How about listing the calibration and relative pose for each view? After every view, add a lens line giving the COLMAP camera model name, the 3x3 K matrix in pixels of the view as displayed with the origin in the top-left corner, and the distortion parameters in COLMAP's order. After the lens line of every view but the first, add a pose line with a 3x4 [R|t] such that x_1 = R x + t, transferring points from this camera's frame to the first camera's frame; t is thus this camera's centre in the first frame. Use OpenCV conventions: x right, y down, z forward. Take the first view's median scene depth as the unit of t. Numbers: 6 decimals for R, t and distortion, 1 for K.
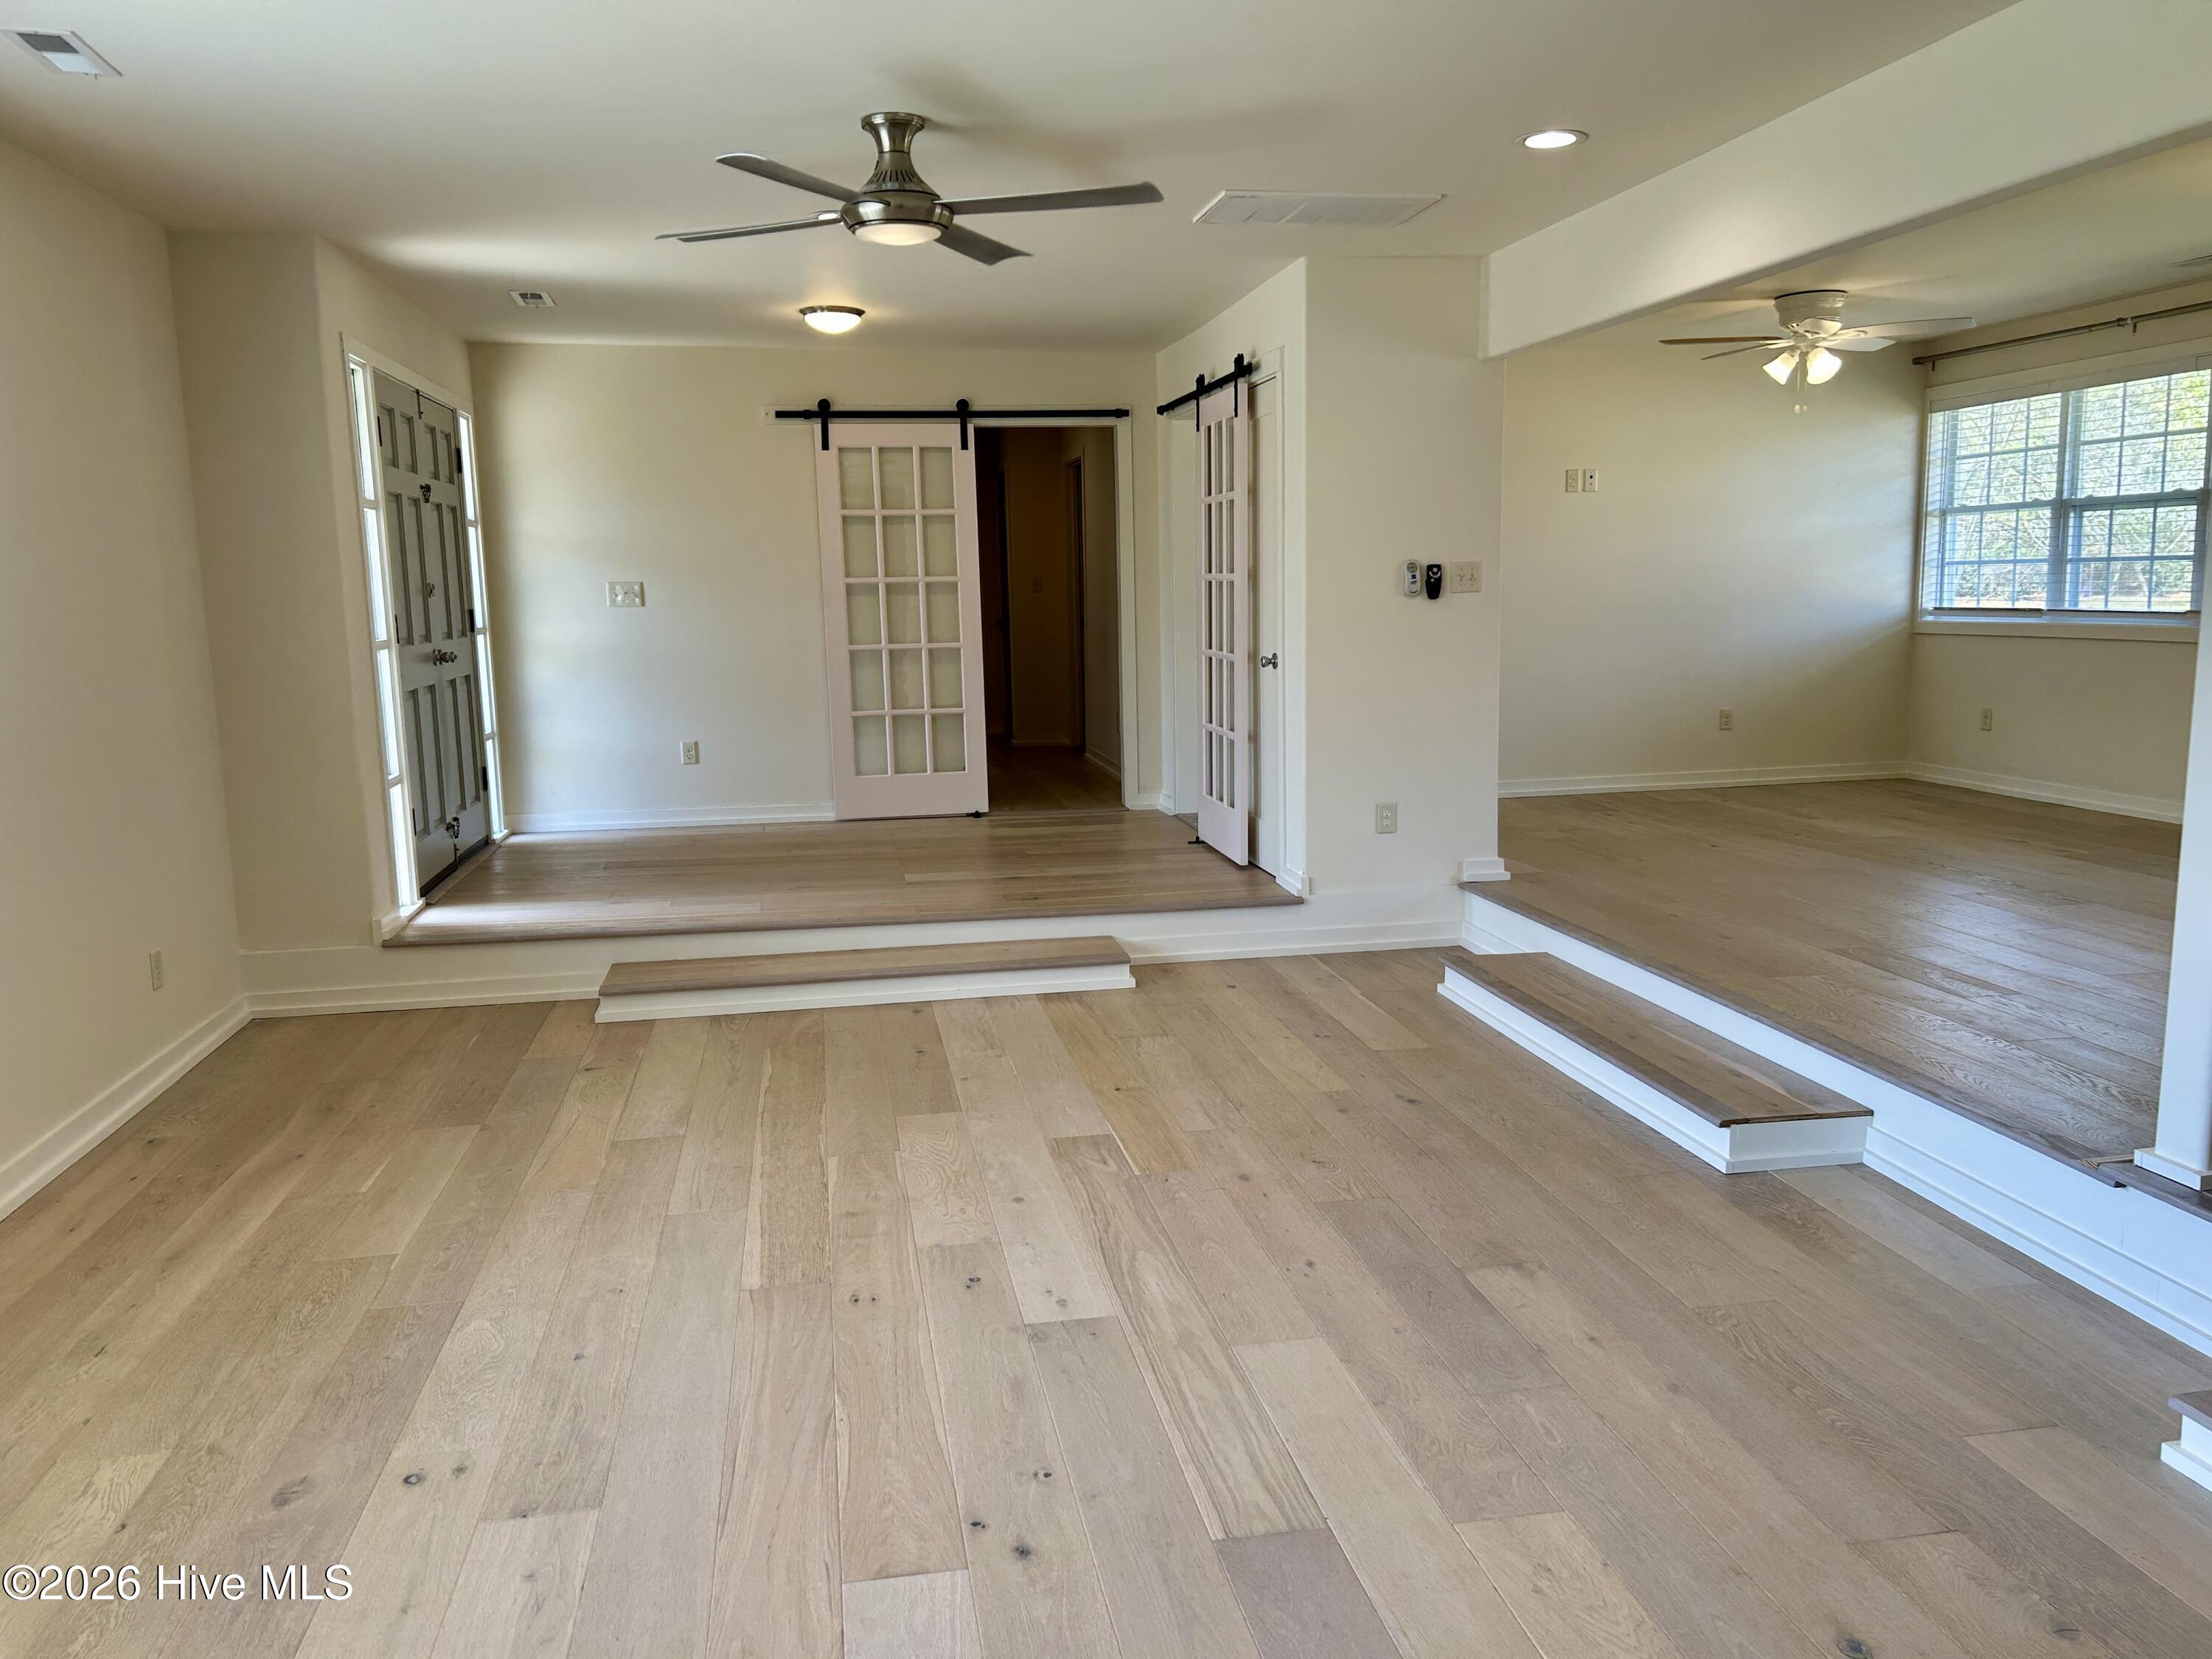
lens RADIAL K [[1637.5, 0, 1101.8], [0, 1637.5, 860.8], [0, 0, 1]] dist [0.077423, -0.101021]
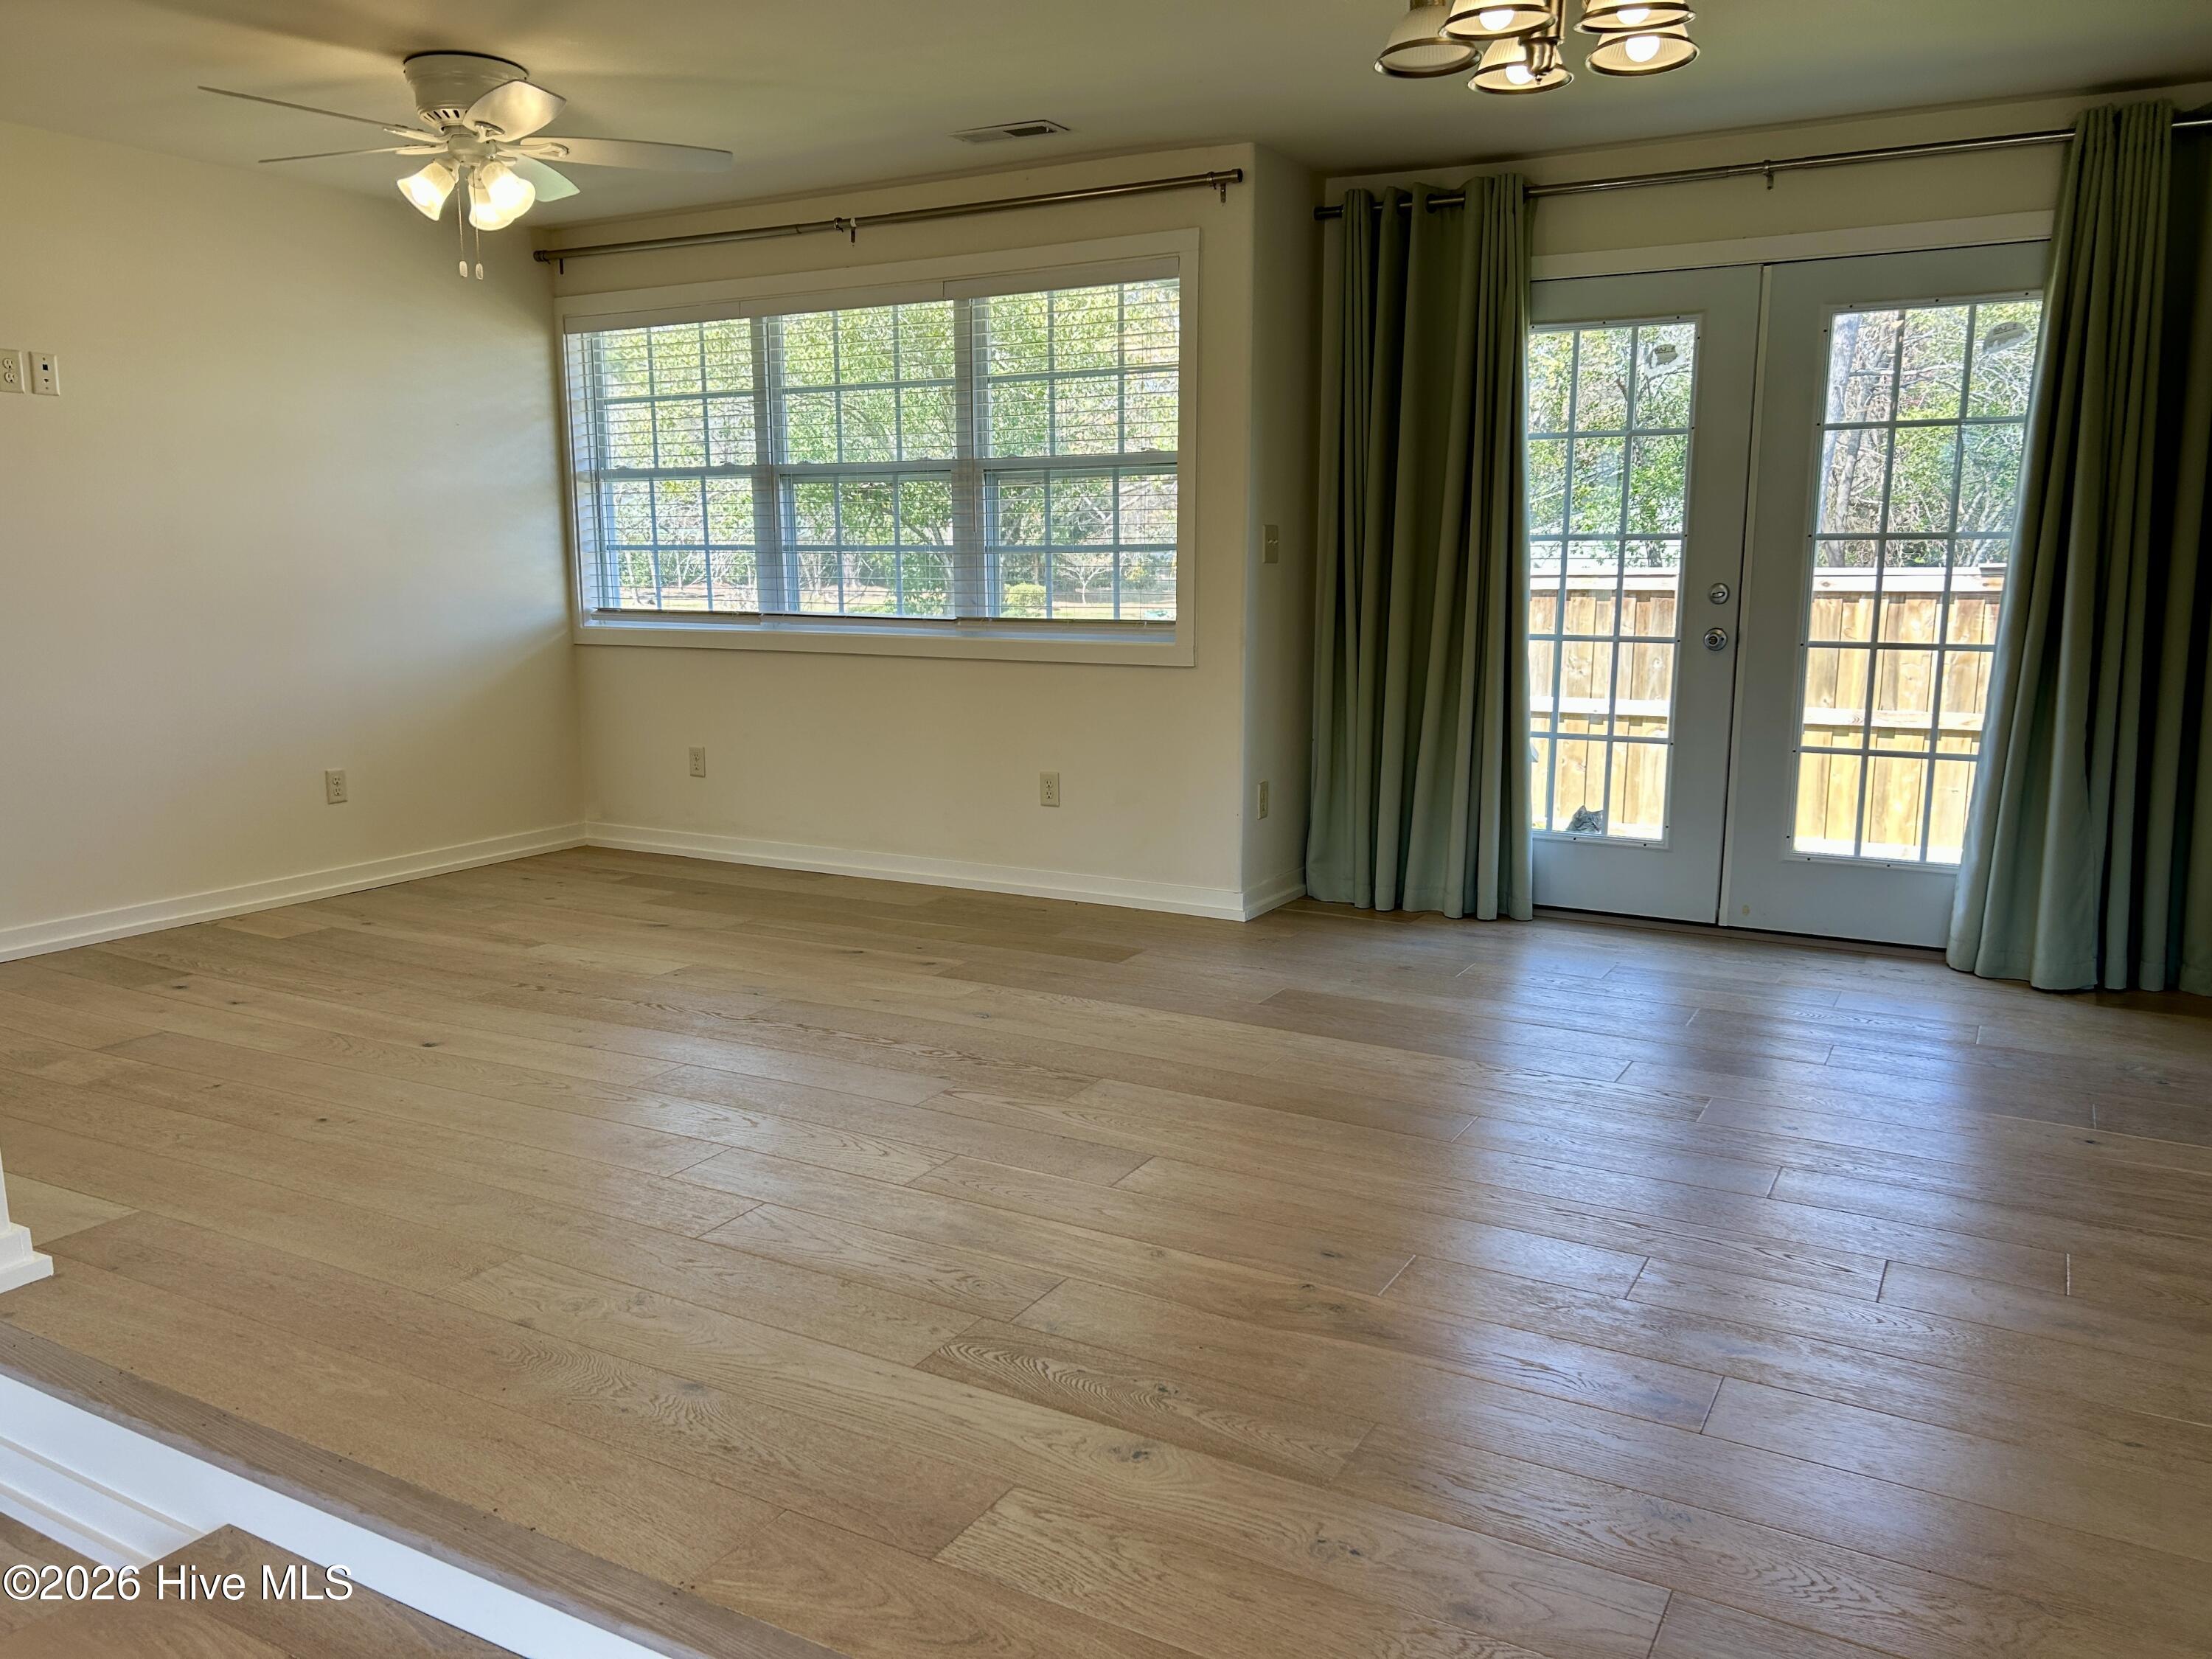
lens RADIAL K [[1643.8, 0, 1096.6], [0, 1643.8, 839.8], [0, 0, 1]] dist [0.079273, -0.132481]
pose [[0.634631, -0.112915, 0.764522, 0.109869], [0.115772, 0.991996, 0.050409, -0.090932], [-0.764095, 0.056519, 0.642624, 0.535944]]
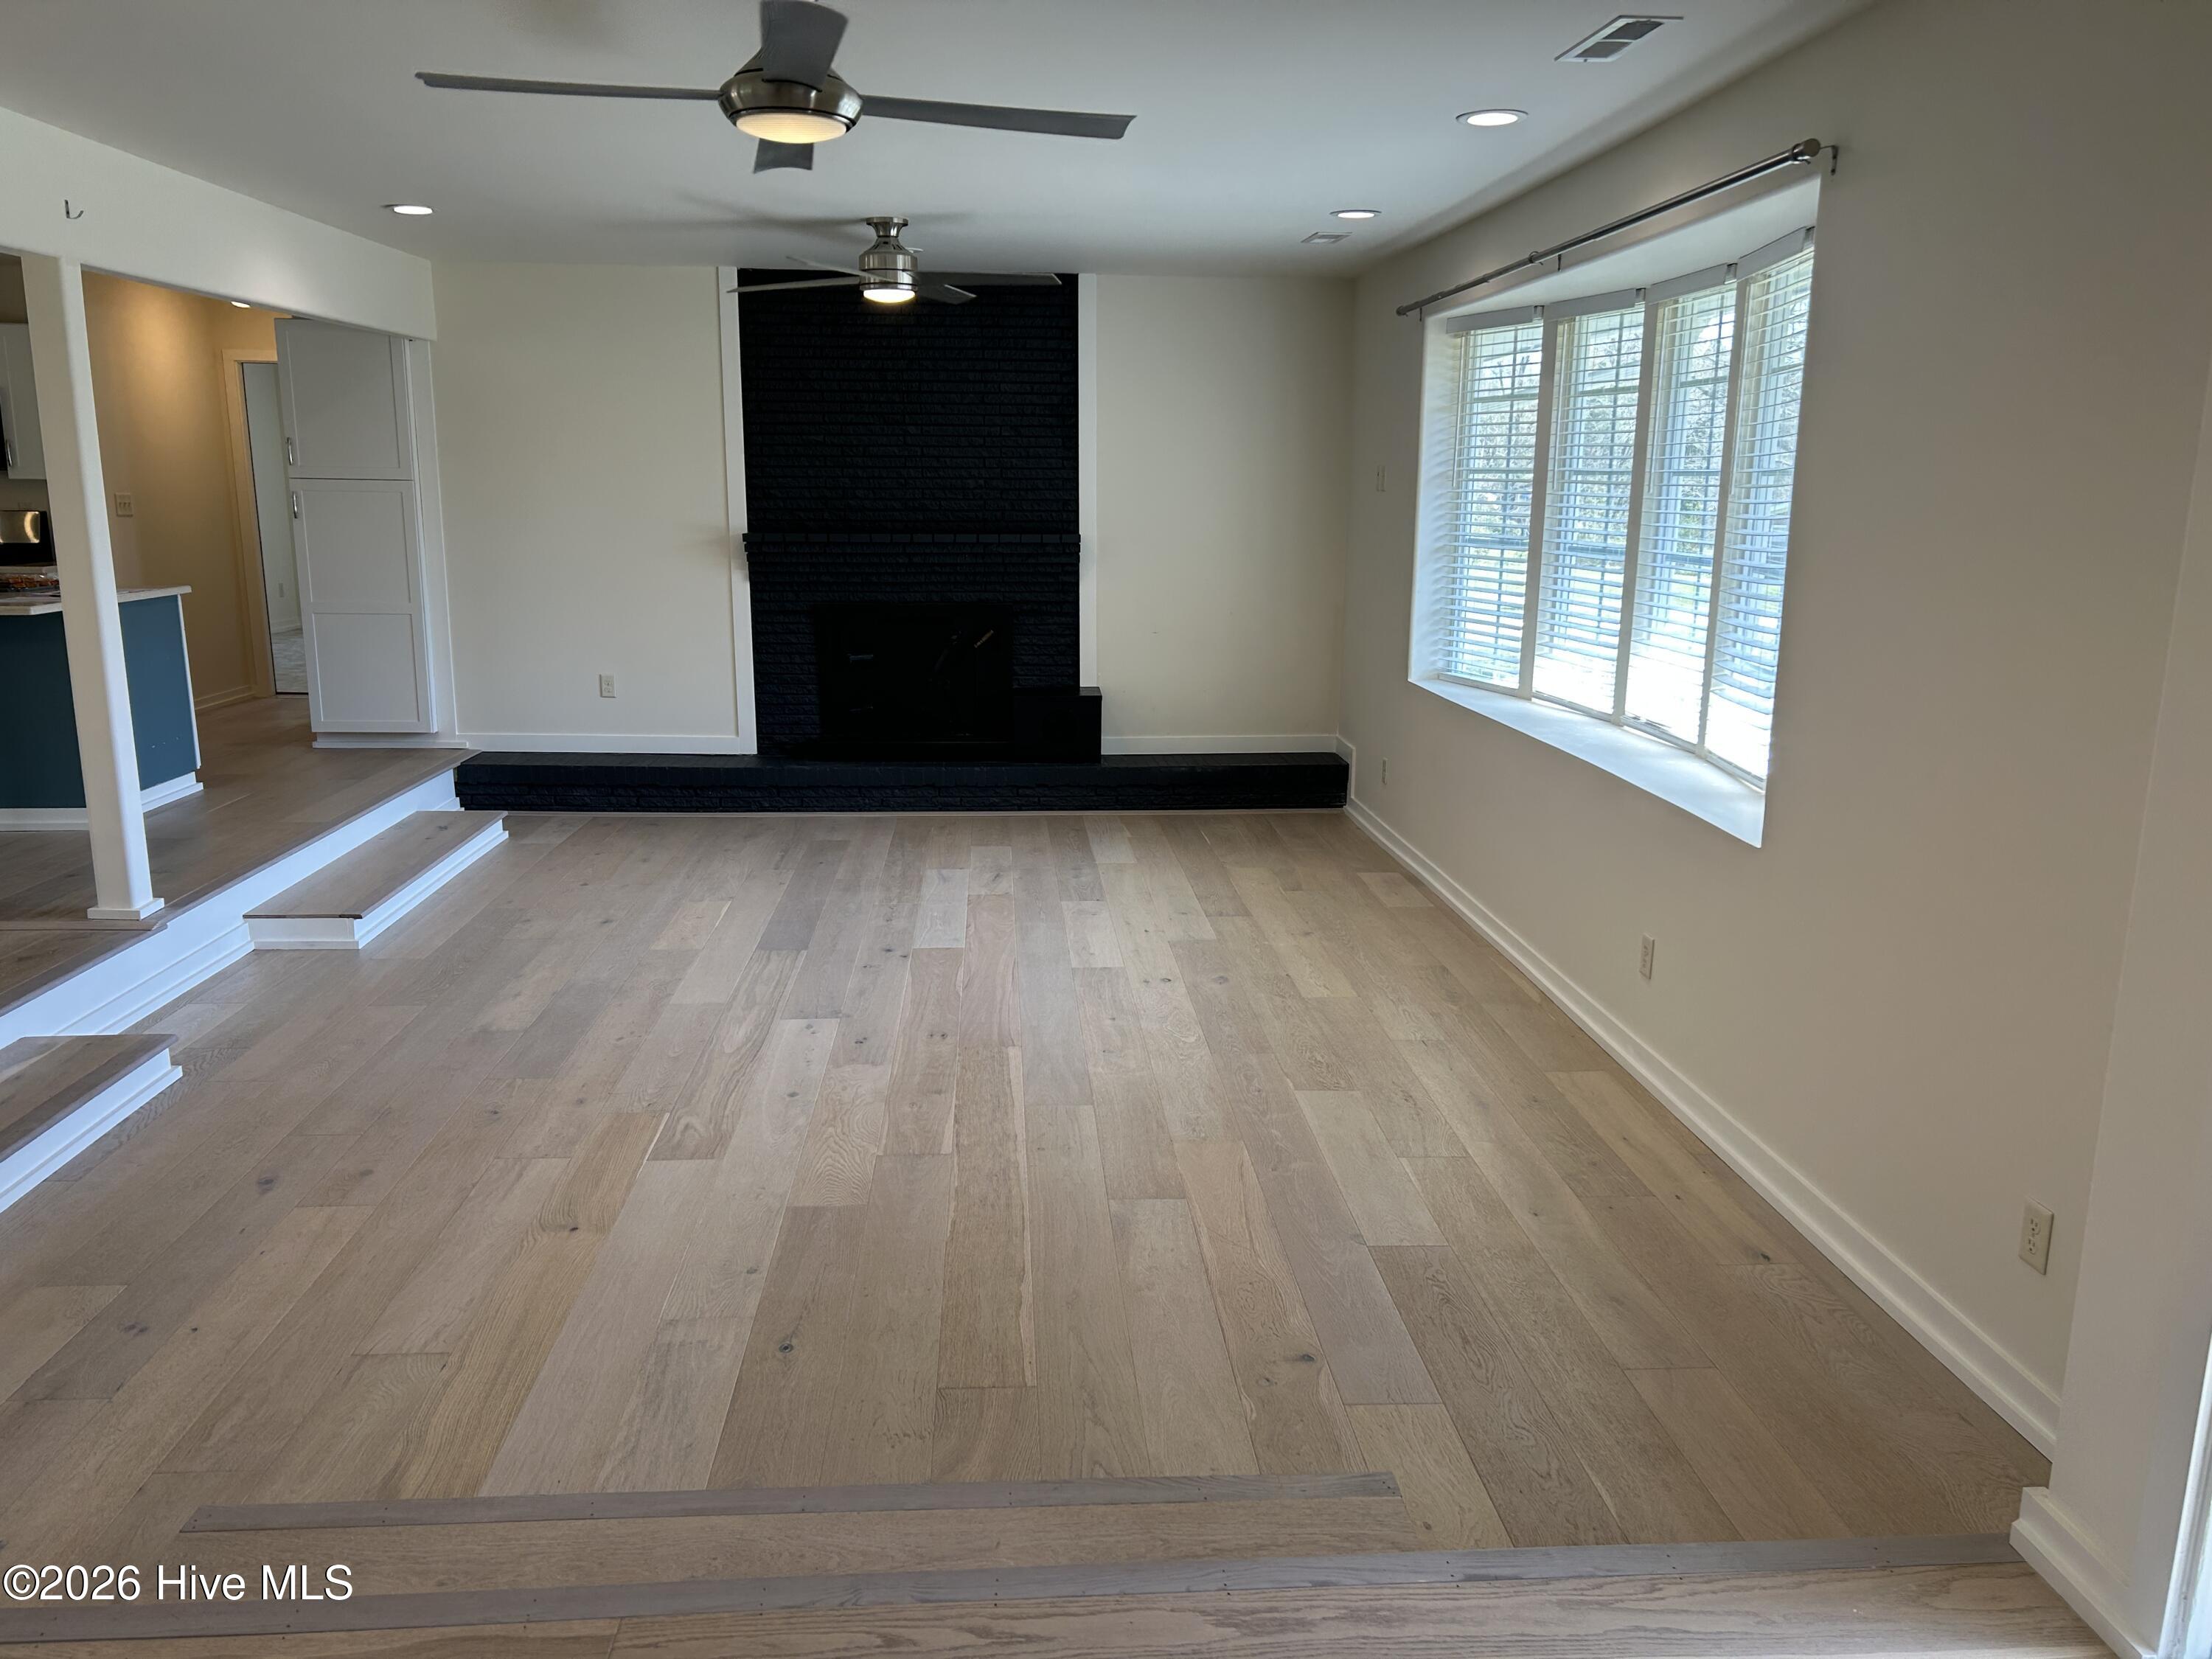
lens RADIAL K [[1656.9, 0, 1106.0], [0, 1656.9, 829.5], [0, 0, 1]] dist [0.021671, 0.000836]
pose [[-0.994172, -0.012902, 0.107030, -0.237026], [0.027291, 0.930351, 0.365653, -0.233219], [-0.104293, 0.366443, -0.924577, 1.203370]]
